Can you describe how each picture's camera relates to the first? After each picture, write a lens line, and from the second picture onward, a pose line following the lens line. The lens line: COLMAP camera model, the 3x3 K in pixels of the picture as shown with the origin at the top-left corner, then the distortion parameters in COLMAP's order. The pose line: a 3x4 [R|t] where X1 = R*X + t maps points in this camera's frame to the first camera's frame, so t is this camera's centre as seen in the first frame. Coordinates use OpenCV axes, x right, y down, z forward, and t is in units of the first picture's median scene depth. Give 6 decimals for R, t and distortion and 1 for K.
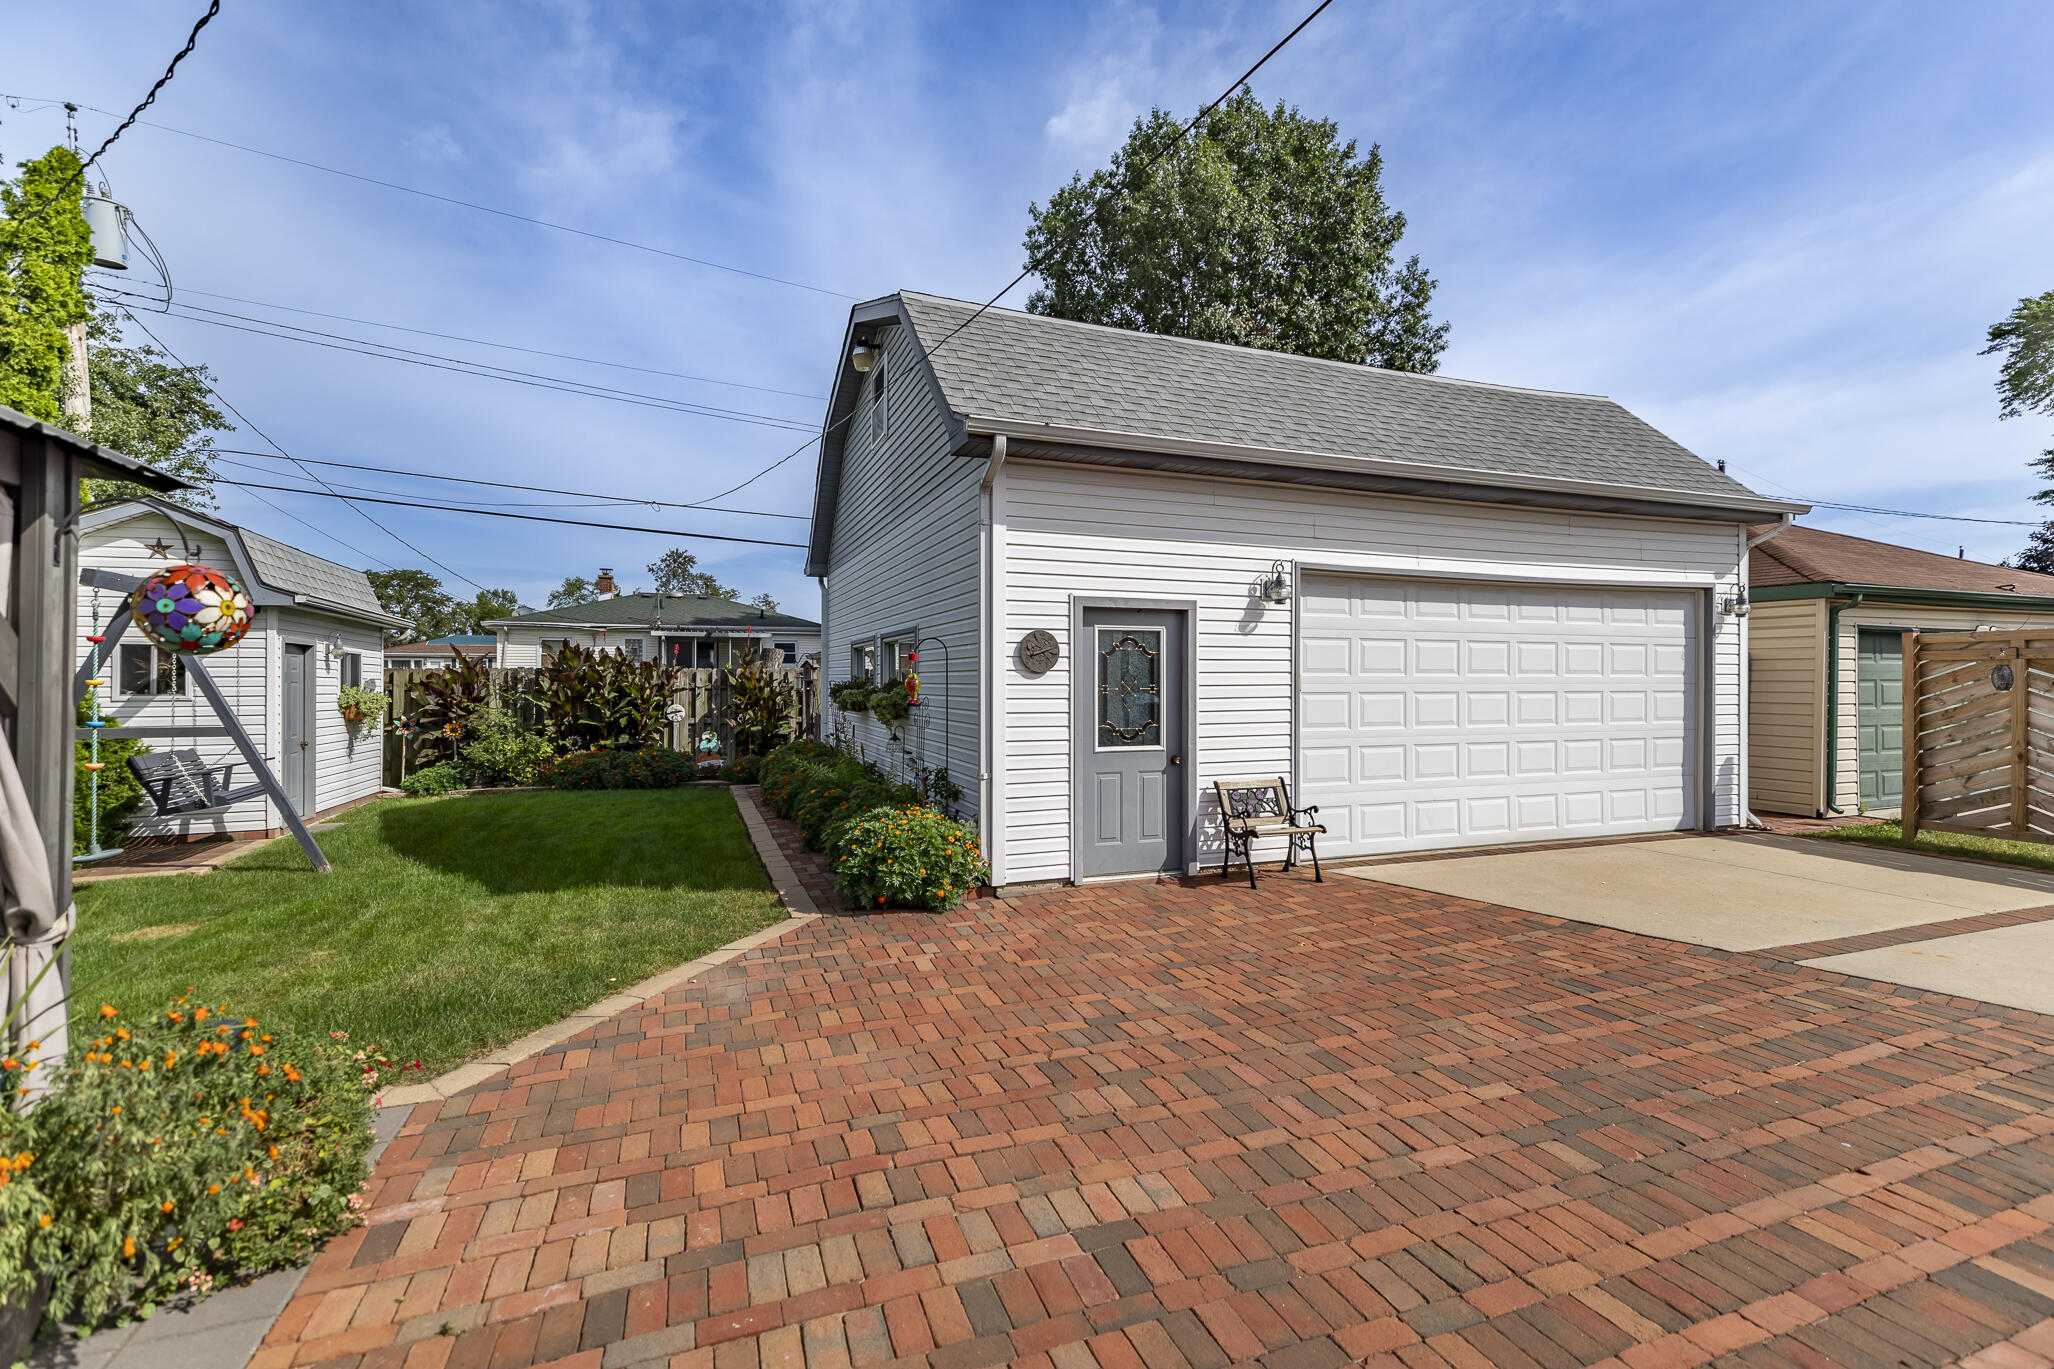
lens RADIAL K [[912.0, 0, 1035.9], [0, 912.0, 673.2], [0, 0, 1]] dist [0.020698, -0.008444]
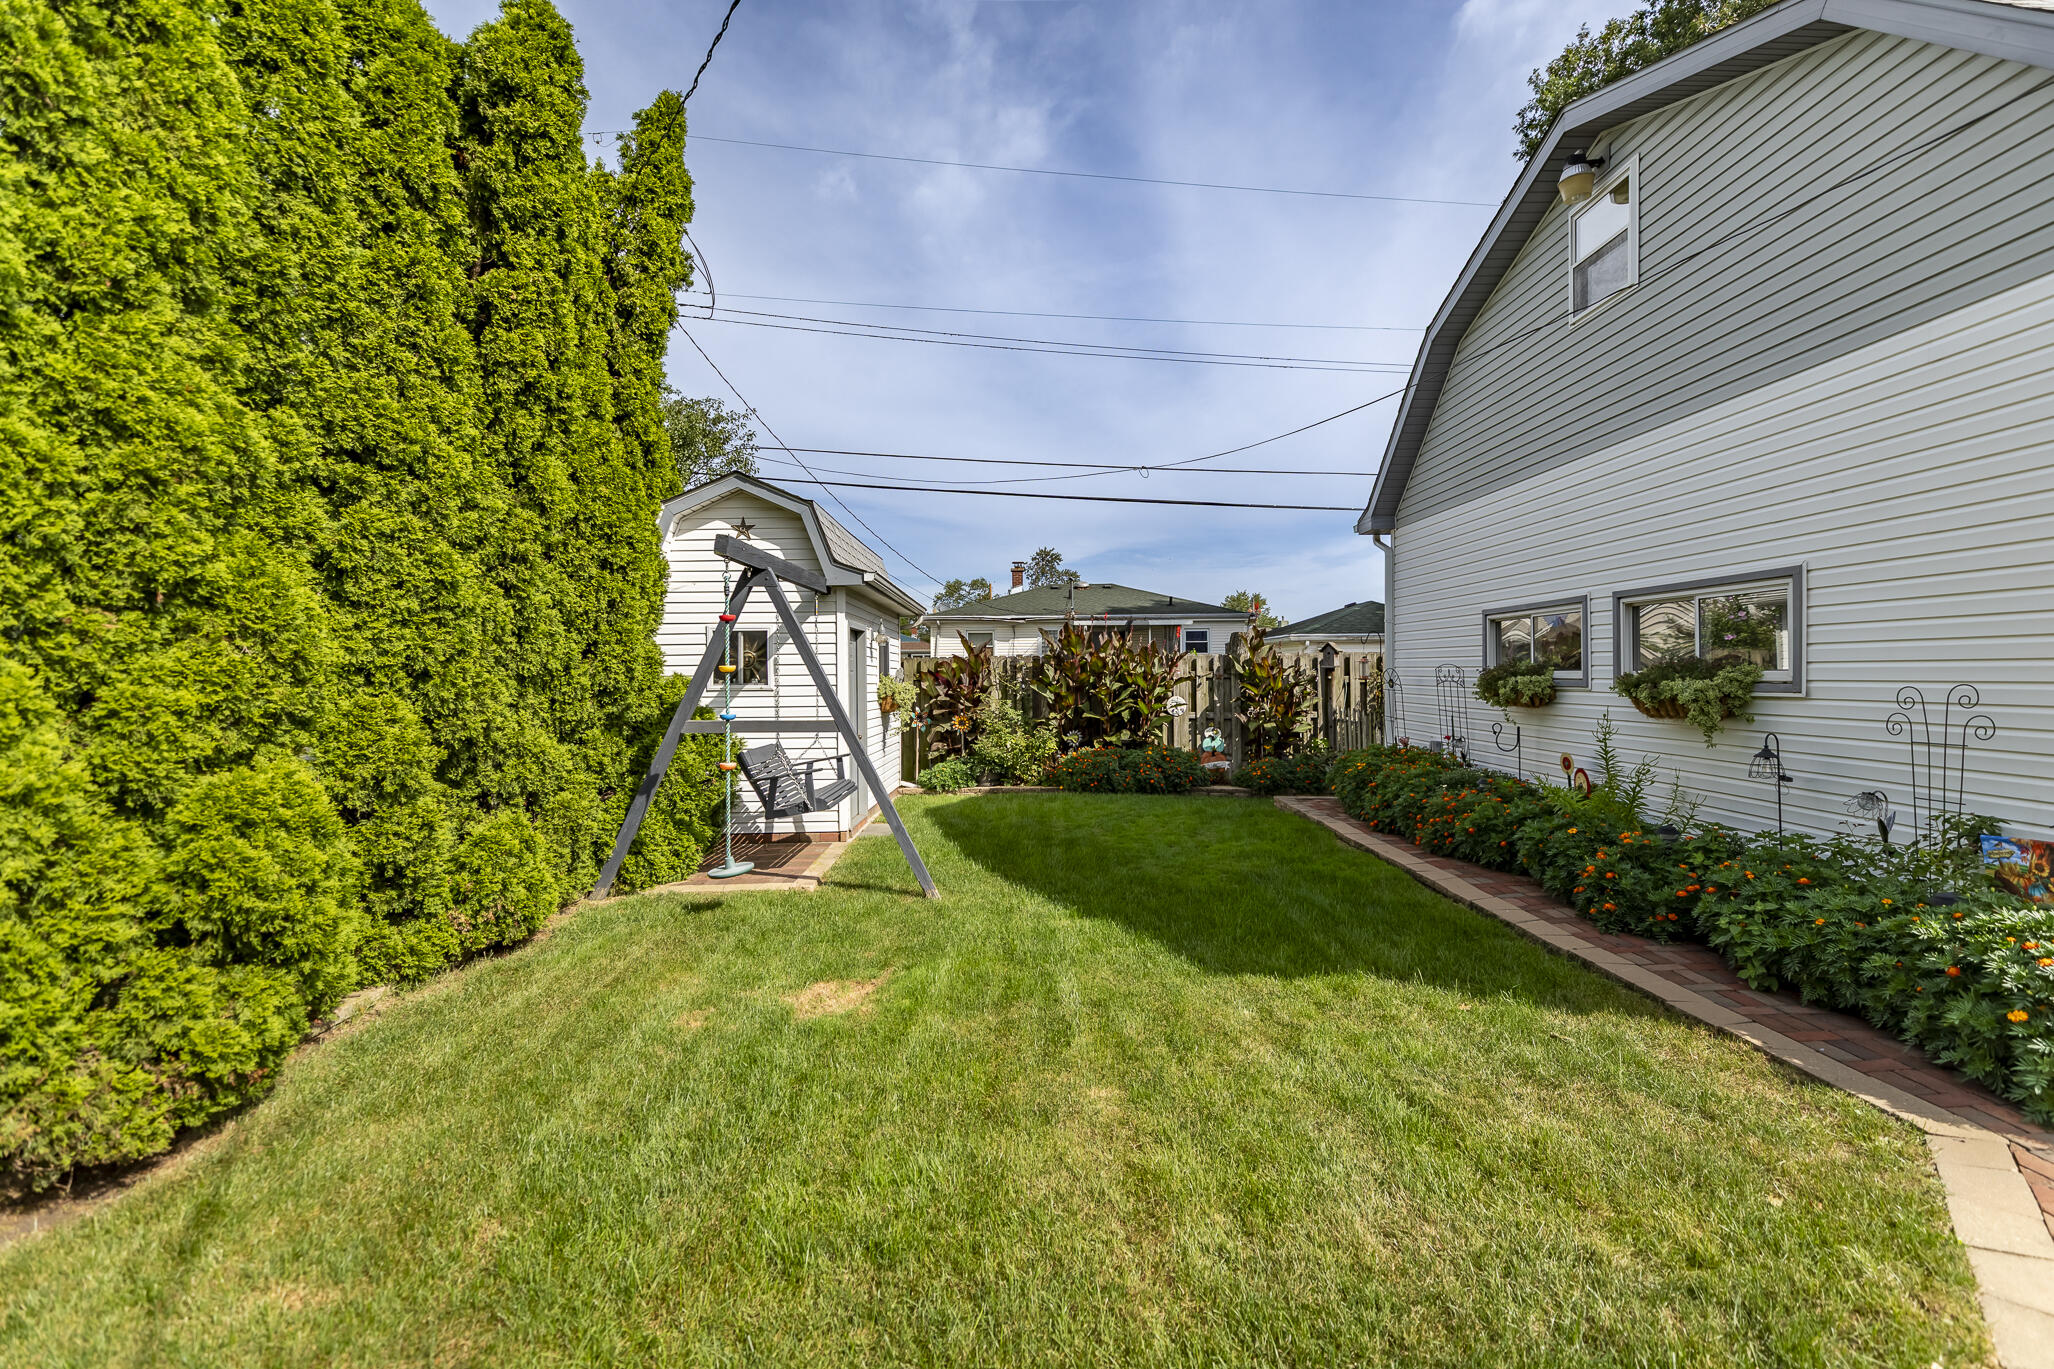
lens RADIAL K [[912.0, 0, 1033.4], [0, 912.0, 673.0], [0, 0, 1]] dist [0.020698, -0.008444]
pose [[0.933086, -0.005895, -0.359606, -0.337651], [0.008975, 0.999936, 0.006896, 0.008253], [0.359542, -0.009662, 0.933079, 0.233348]]
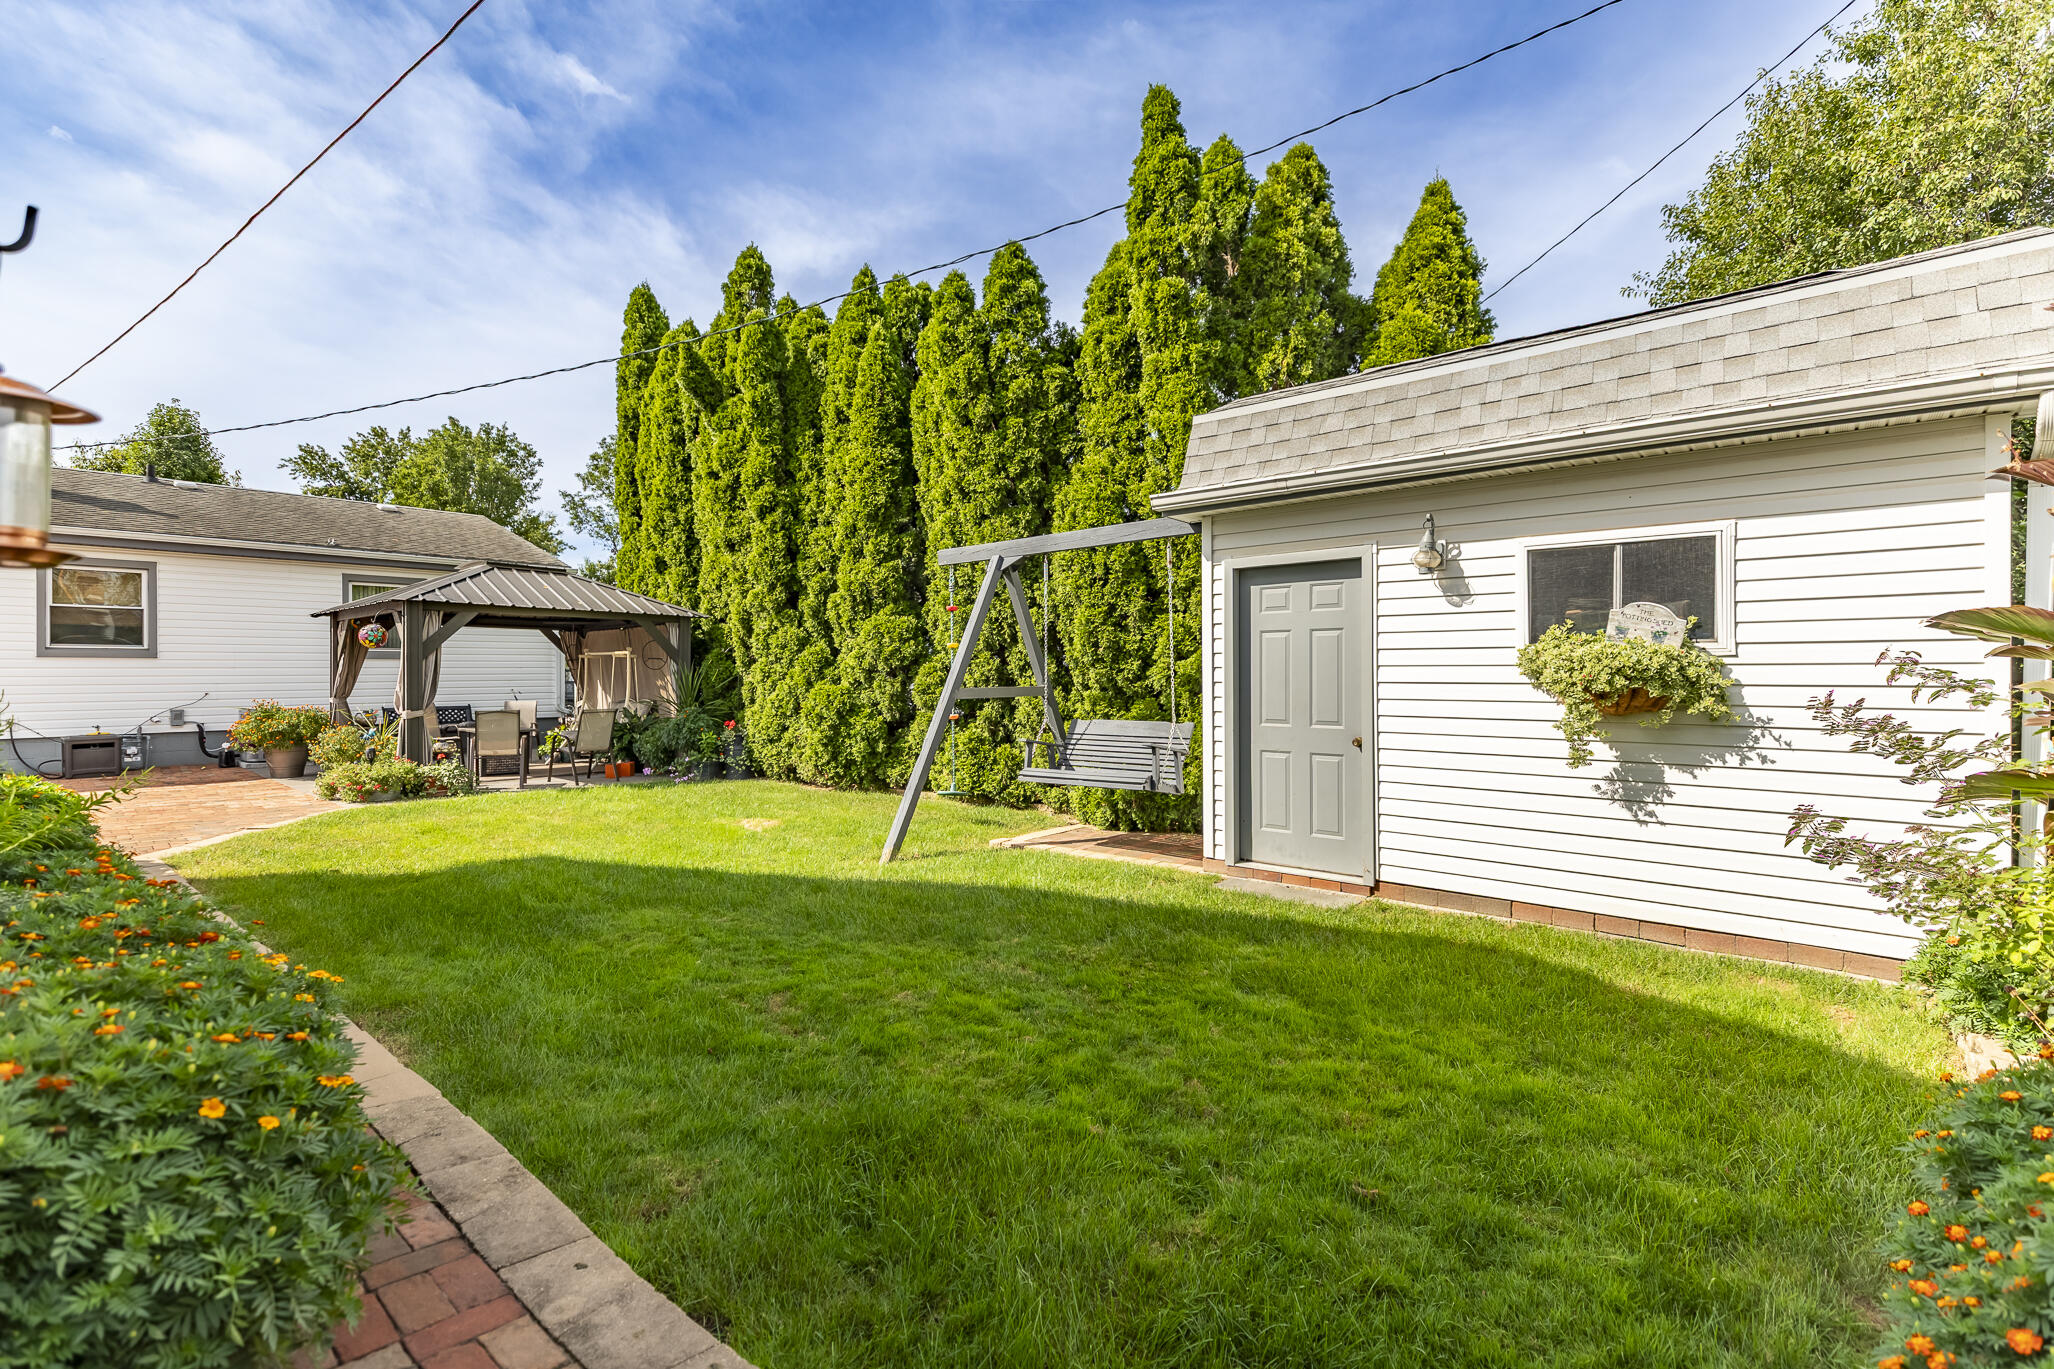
lens RADIAL K [[912.0, 0, 1032.0], [0, 912.0, 670.3], [0, 0, 1]] dist [0.020698, -0.008444]
pose [[-0.882258, 0.004927, -0.470741, -0.423652], [0.012700, 0.999830, -0.013337, 0.043608], [0.470595, -0.017745, -0.882171, 1.559656]]
